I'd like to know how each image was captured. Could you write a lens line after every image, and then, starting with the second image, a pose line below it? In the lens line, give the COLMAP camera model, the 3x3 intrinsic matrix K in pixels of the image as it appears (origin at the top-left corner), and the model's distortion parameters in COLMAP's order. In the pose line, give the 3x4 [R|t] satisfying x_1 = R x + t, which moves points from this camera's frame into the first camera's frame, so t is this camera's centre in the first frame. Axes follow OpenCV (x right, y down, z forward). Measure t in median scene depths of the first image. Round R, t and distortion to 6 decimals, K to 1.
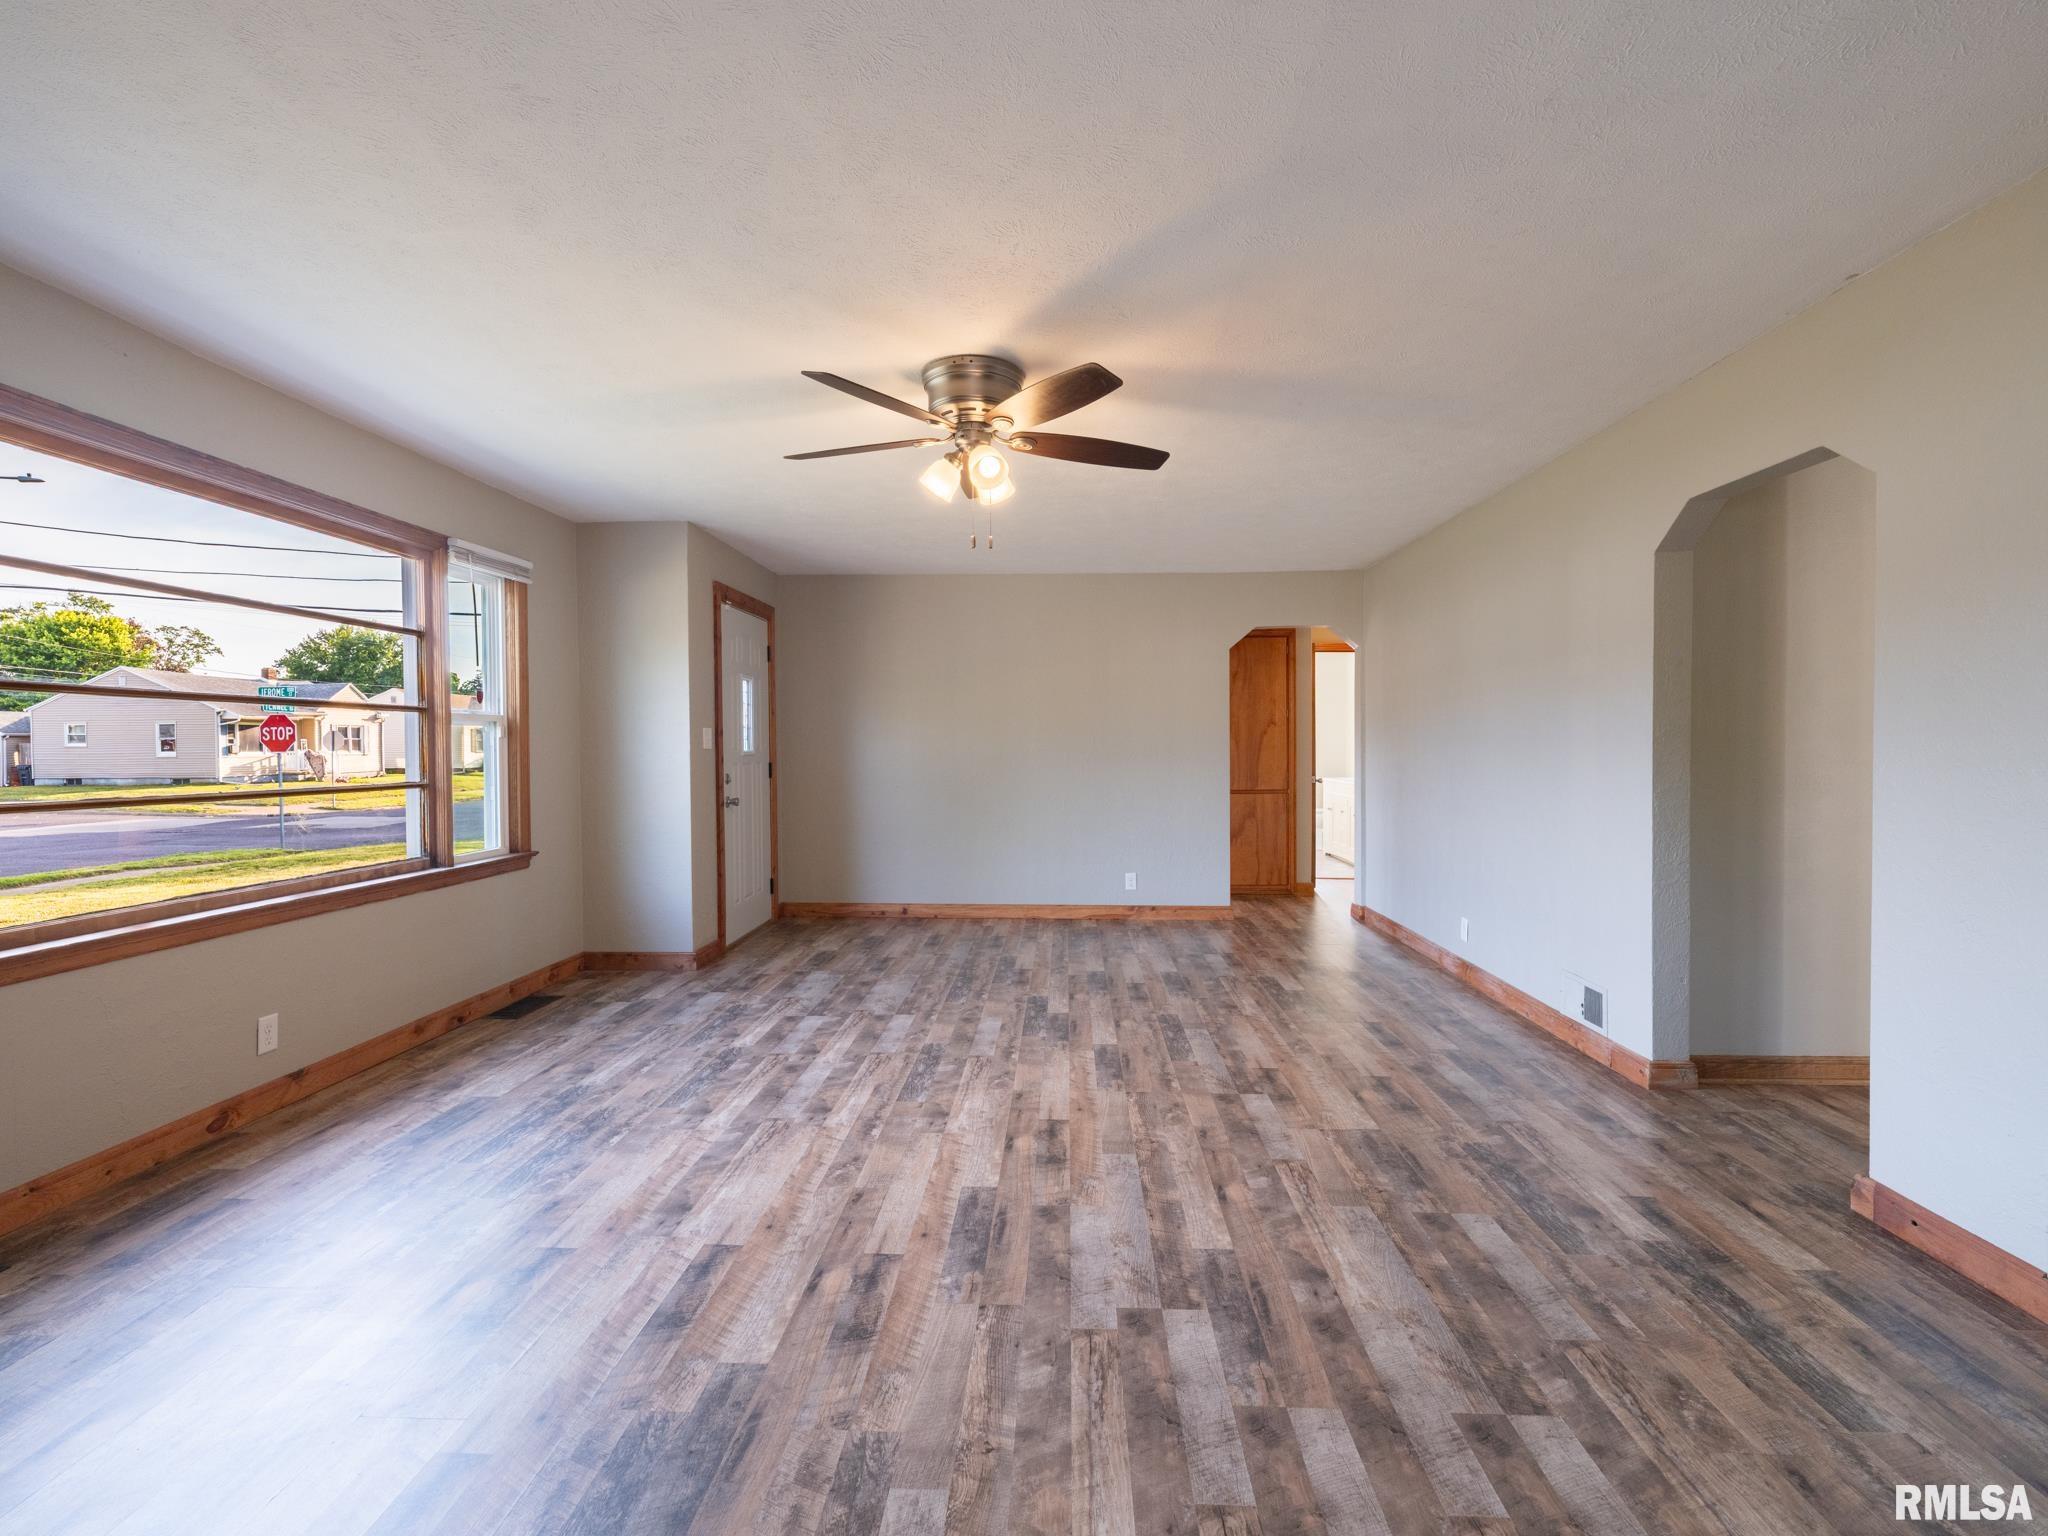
lens RADIAL K [[959.9, 0, 1022.4], [0, 959.9, 760.3], [0, 0, 1]] dist [-0.002992, 0.001941]
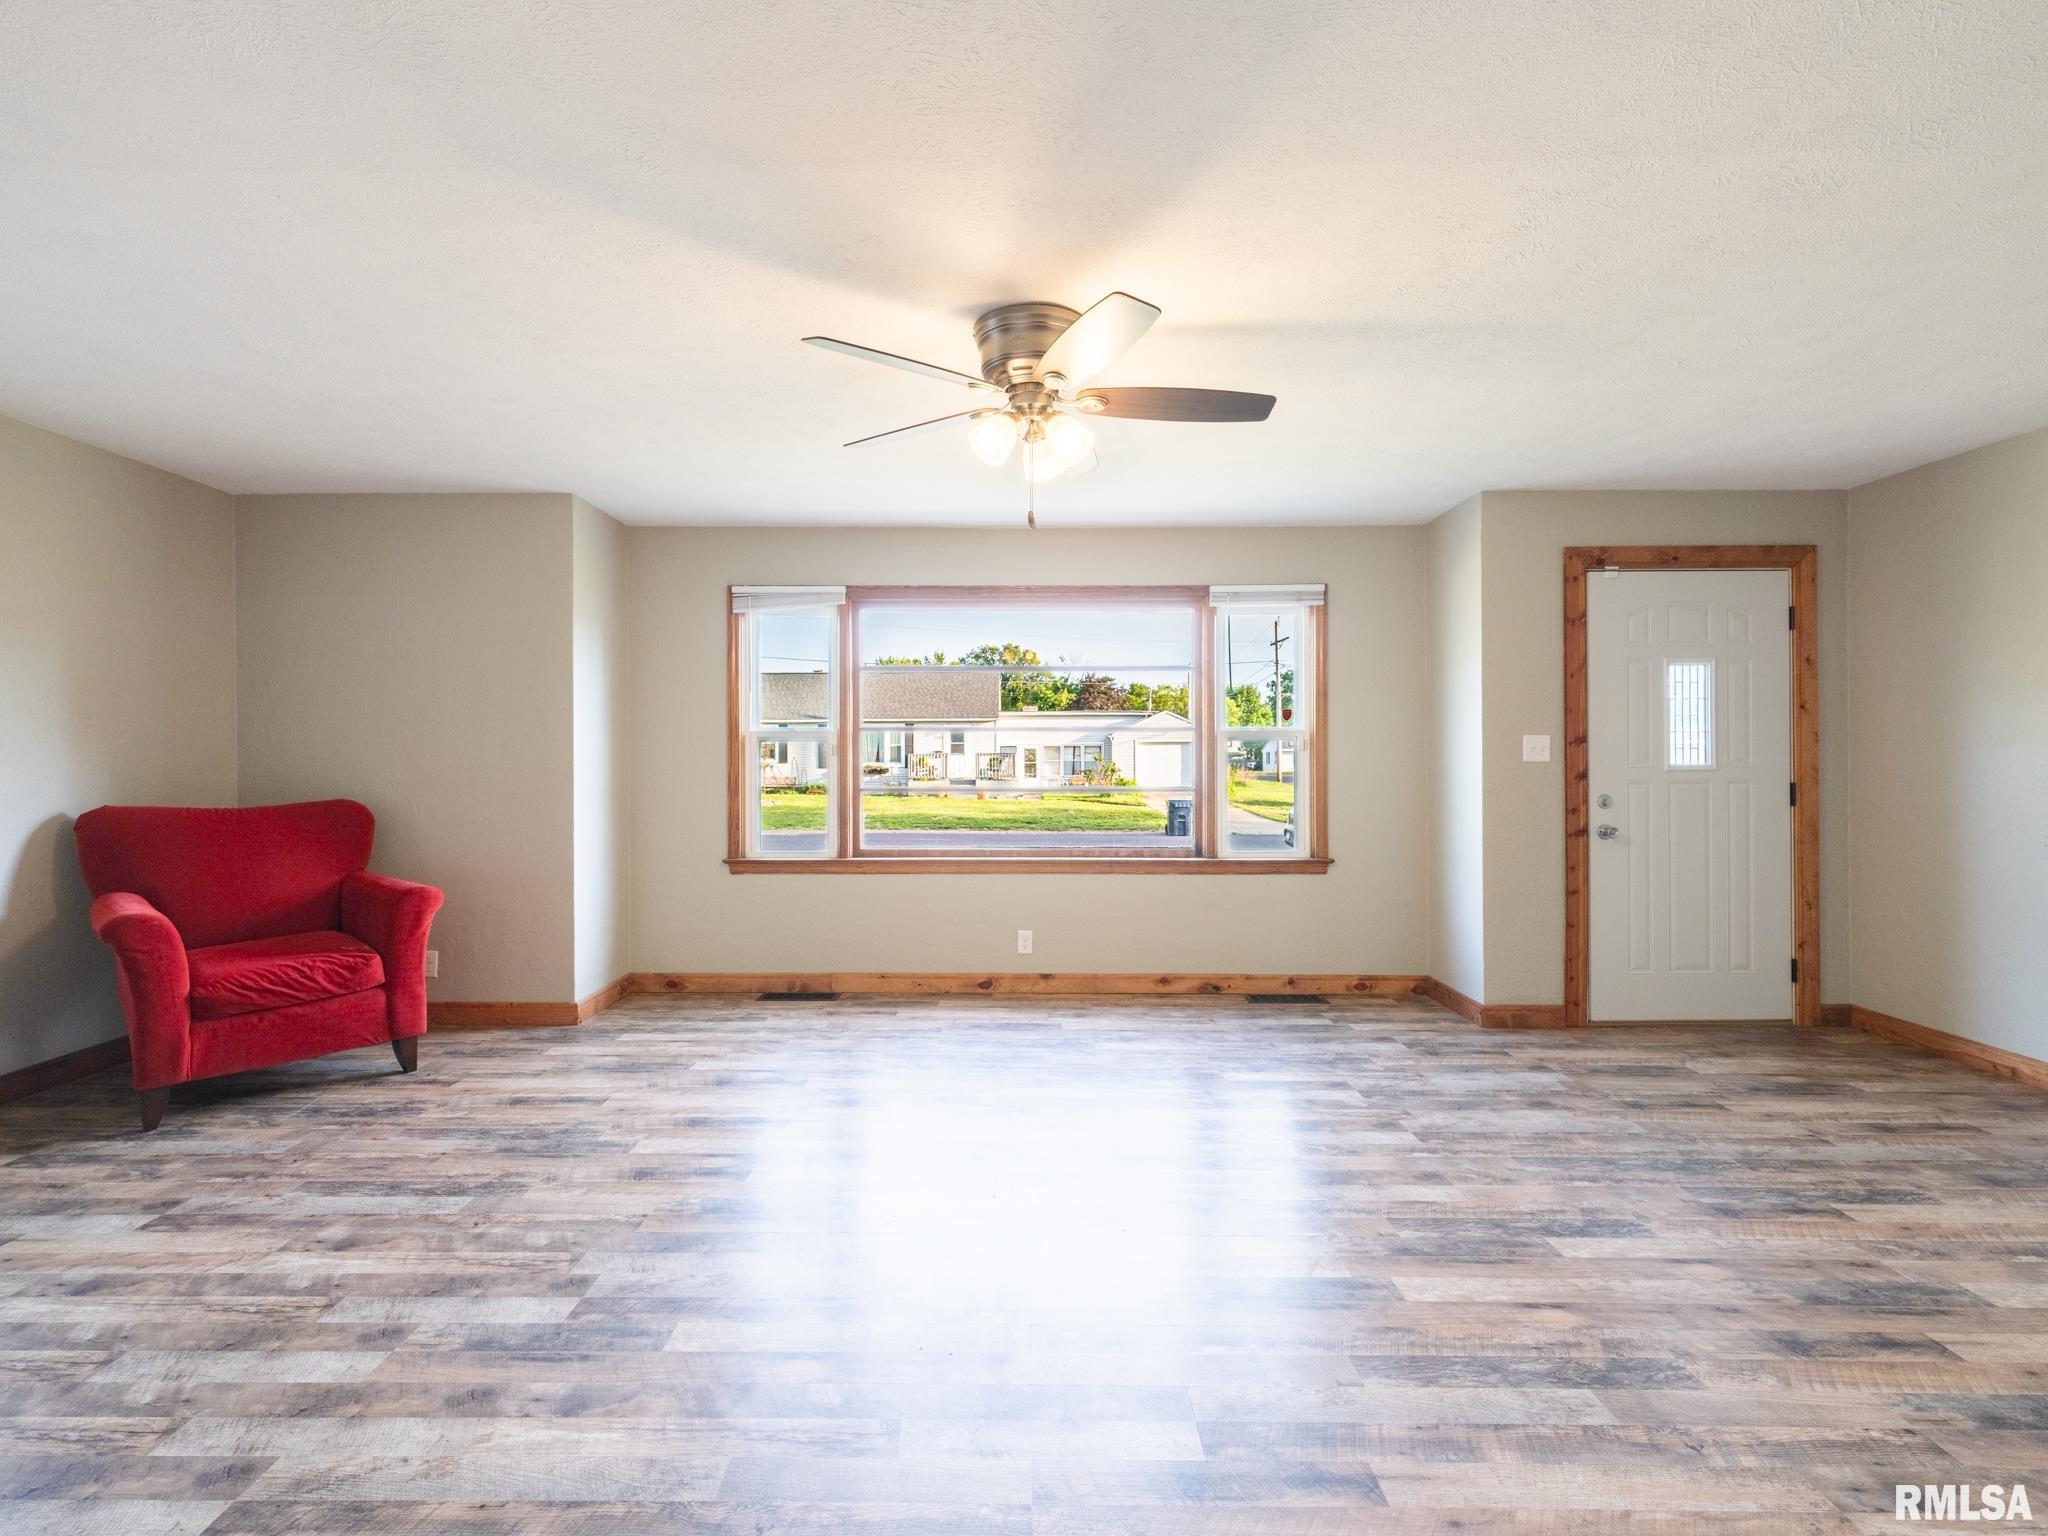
lens RADIAL K [[959.9, 0, 1022.7], [0, 959.9, 765.8], [0, 0, 1]] dist [-0.002992, 0.001941]
pose [[0.043077, 0.007606, -0.999043, 1.173022], [-0.012723, 0.999894, 0.007063, -0.023022], [0.998991, 0.012406, 0.043169, 1.384344]]
